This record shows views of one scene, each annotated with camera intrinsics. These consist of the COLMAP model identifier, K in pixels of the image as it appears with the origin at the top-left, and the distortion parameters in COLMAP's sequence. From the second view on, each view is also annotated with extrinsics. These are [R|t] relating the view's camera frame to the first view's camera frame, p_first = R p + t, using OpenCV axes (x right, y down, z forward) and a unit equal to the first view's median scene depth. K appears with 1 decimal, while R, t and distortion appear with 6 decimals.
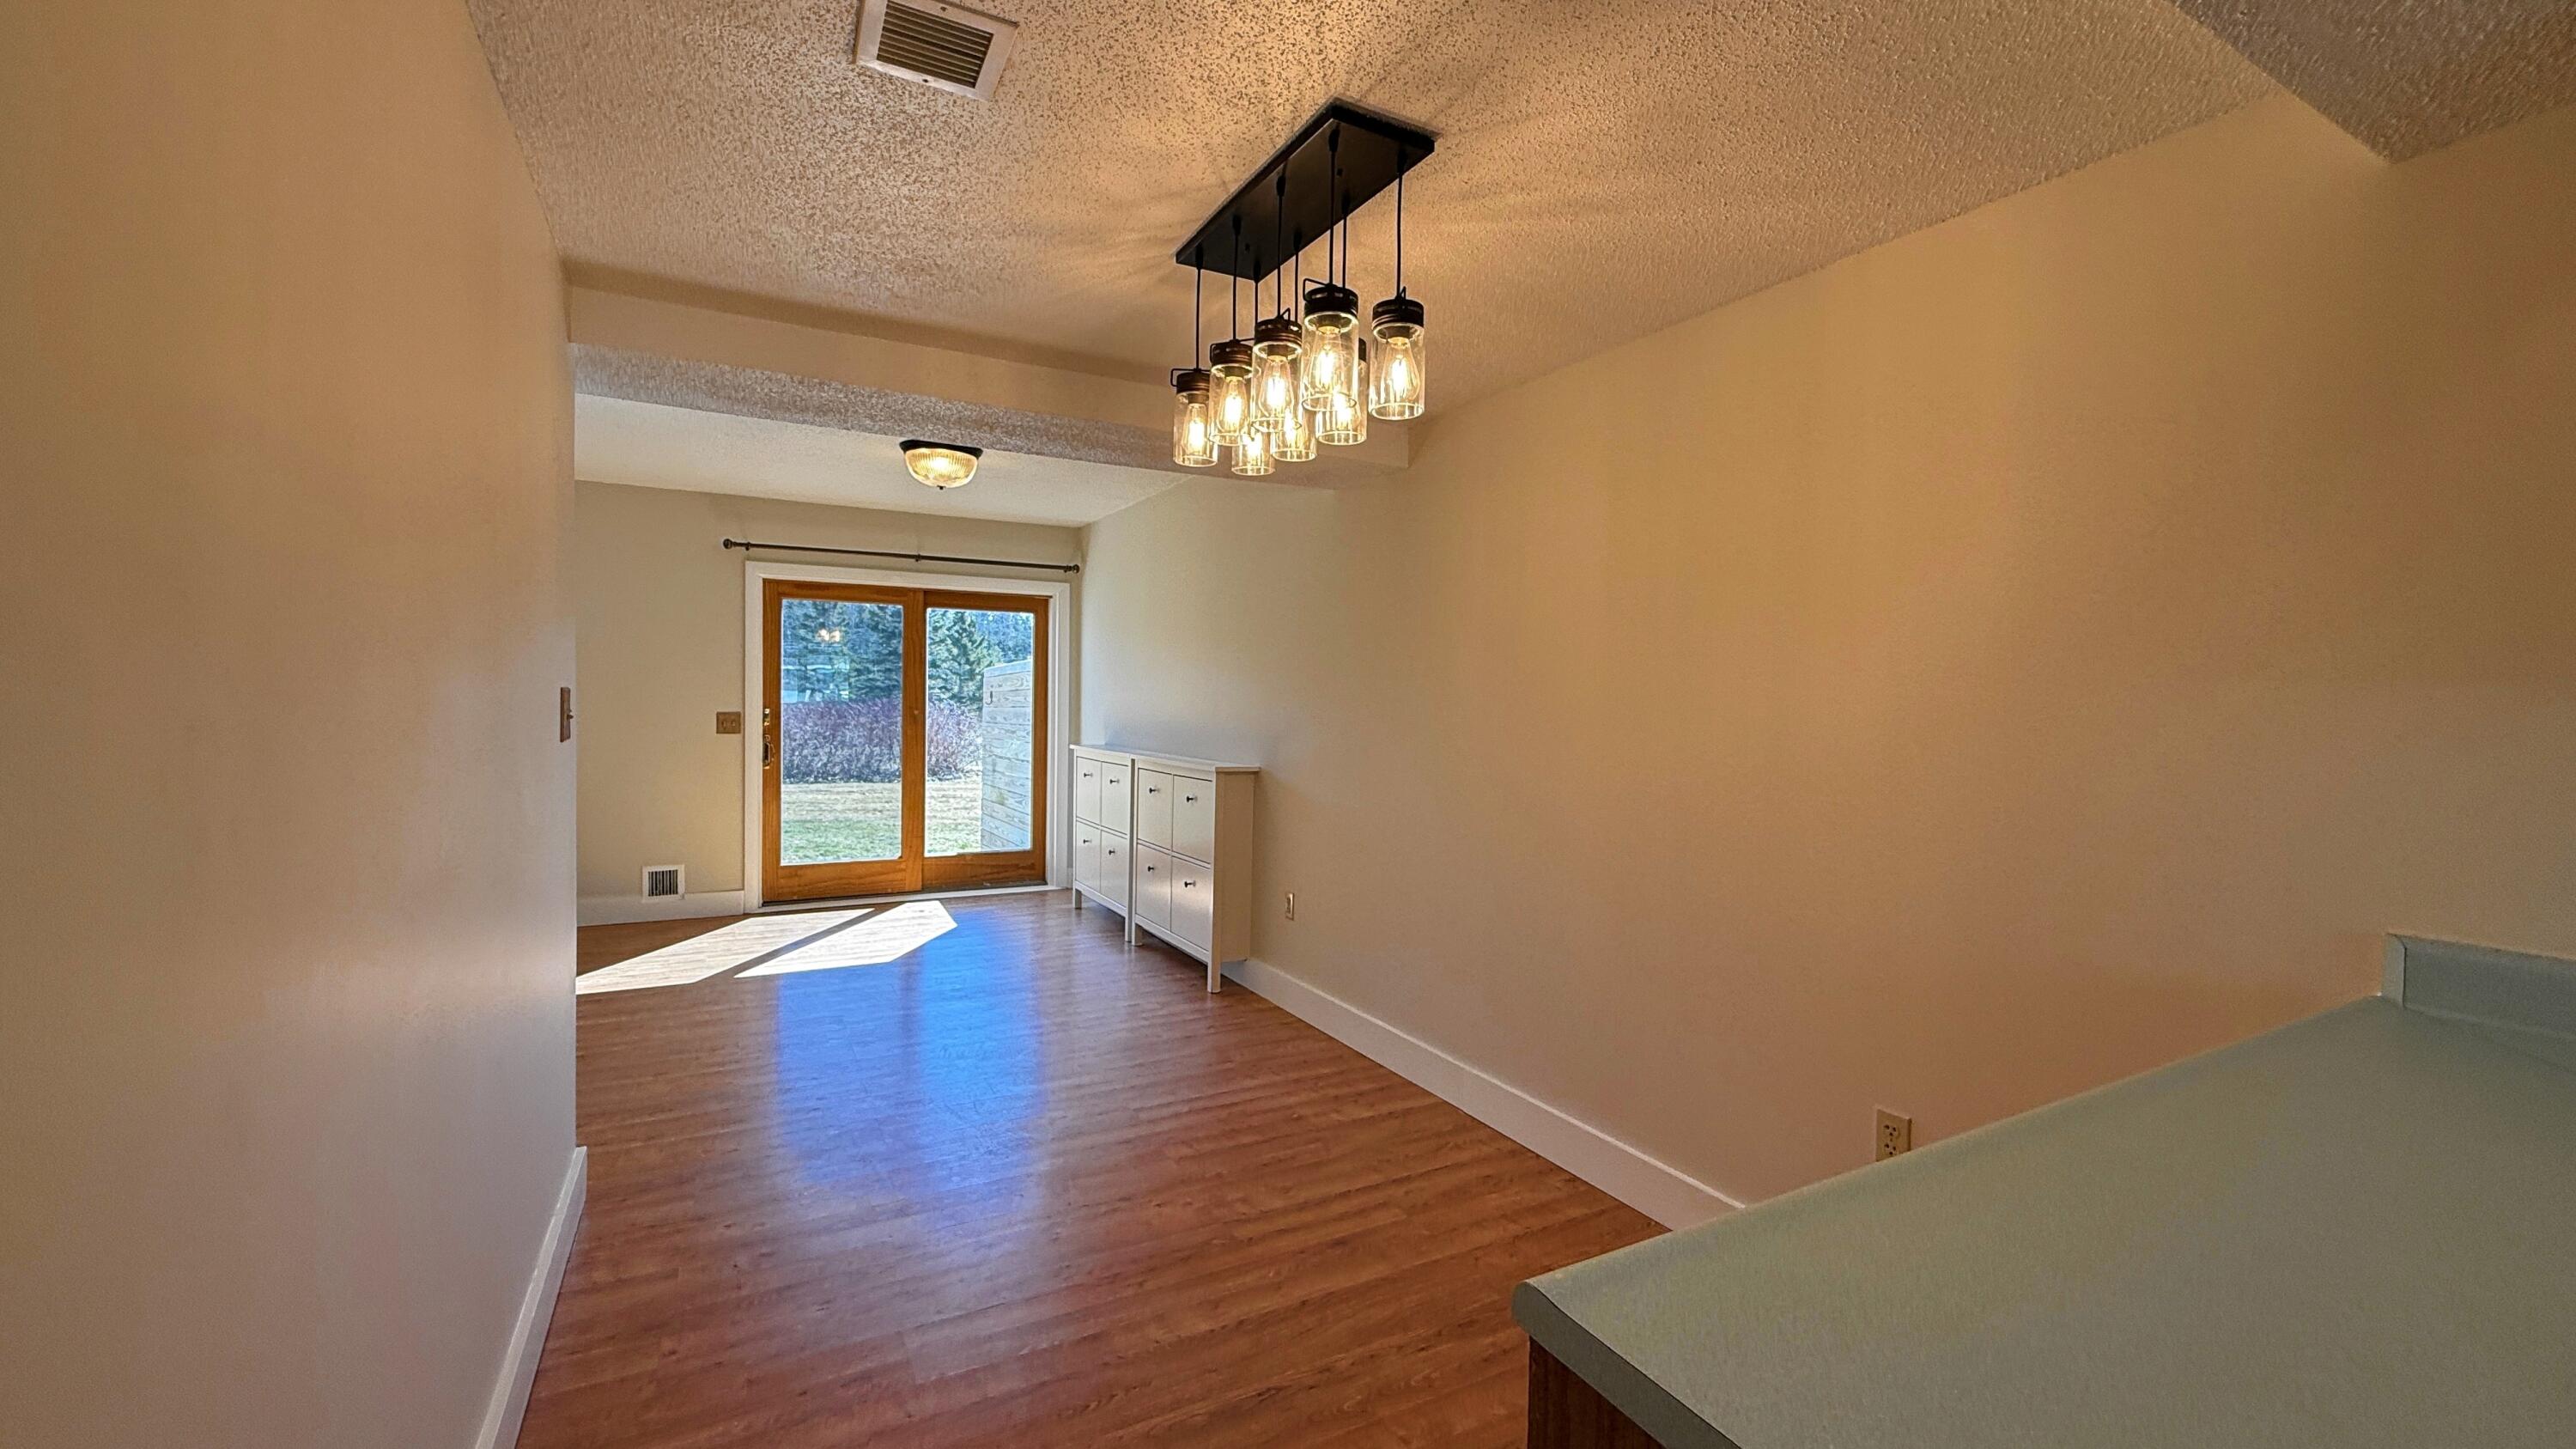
lens RADIAL K [[1024.7, 0, 1281.0], [0, 1024.7, 725.8], [0, 0, 1]] dist [-0.001770, -0.000032]
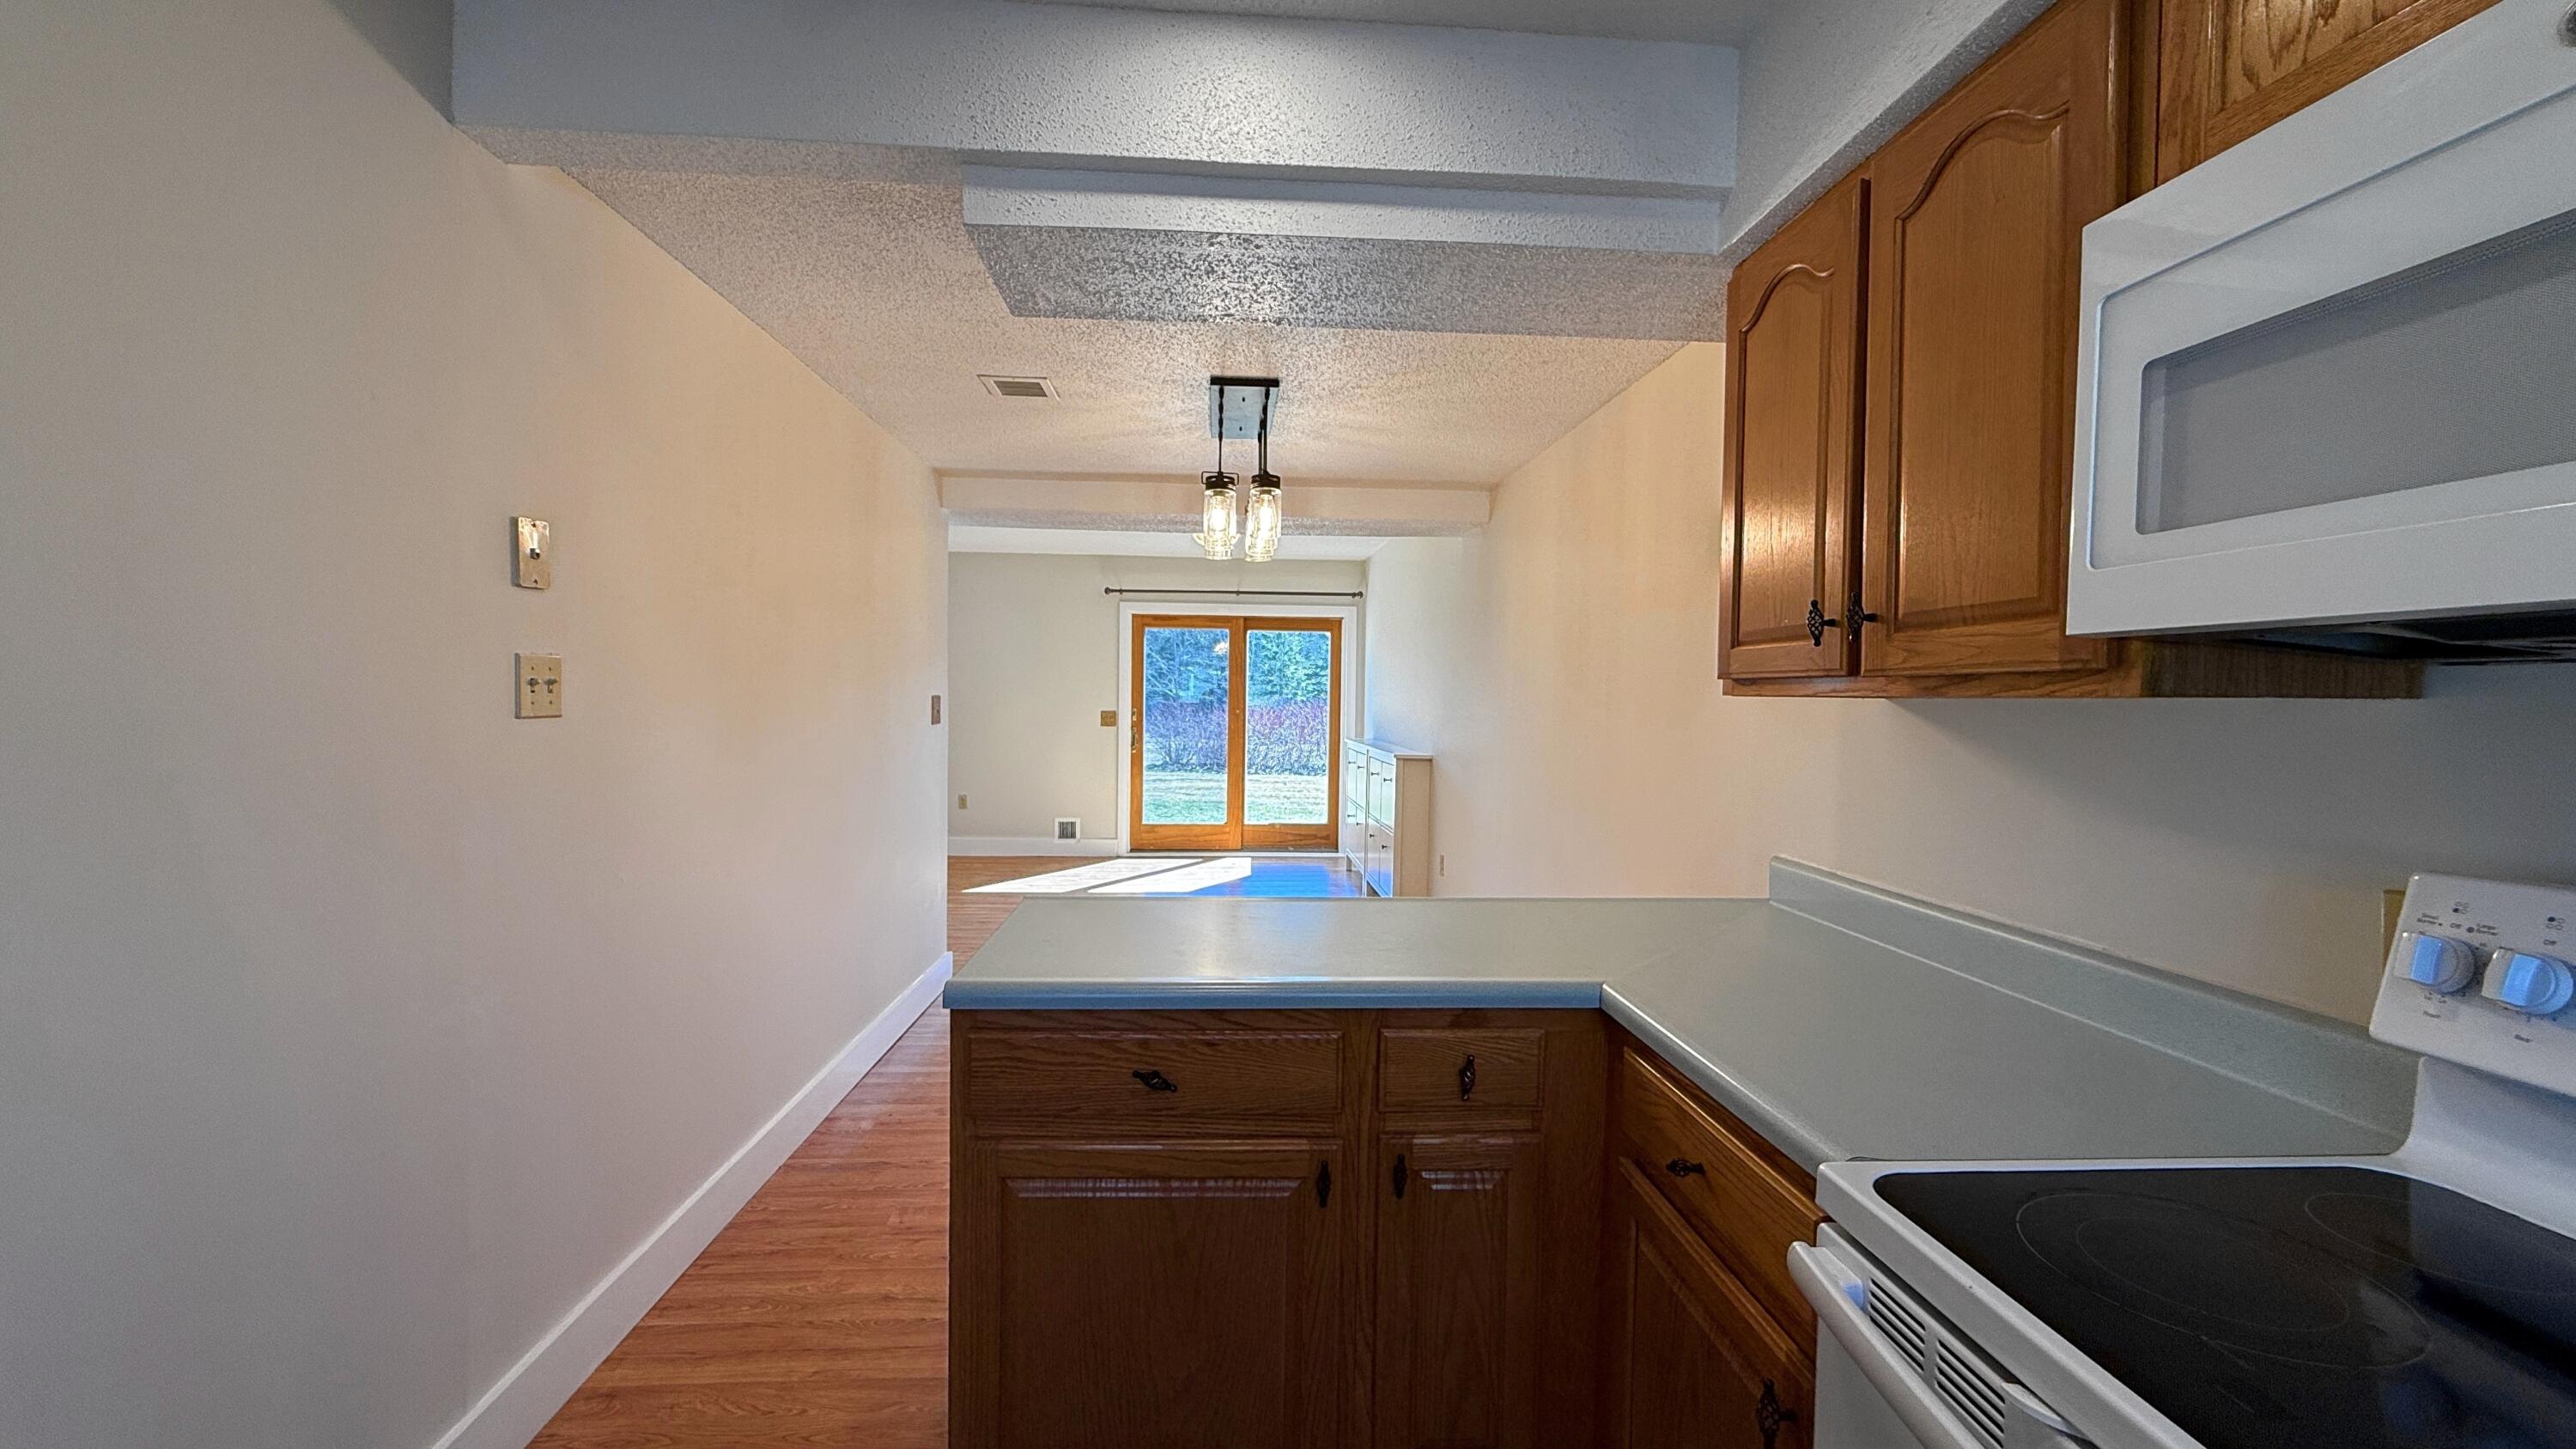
lens RADIAL K [[1024.7, 0, 1281.8], [0, 1024.7, 725.0], [0, 0, 1]] dist [-0.001770, -0.000032]
pose [[0.908340, 0.009258, -0.418129, 0.249984], [-0.010428, 0.999945, -0.000514, 0.004146], [0.418102, 0.004827, 0.908387, -0.163560]]
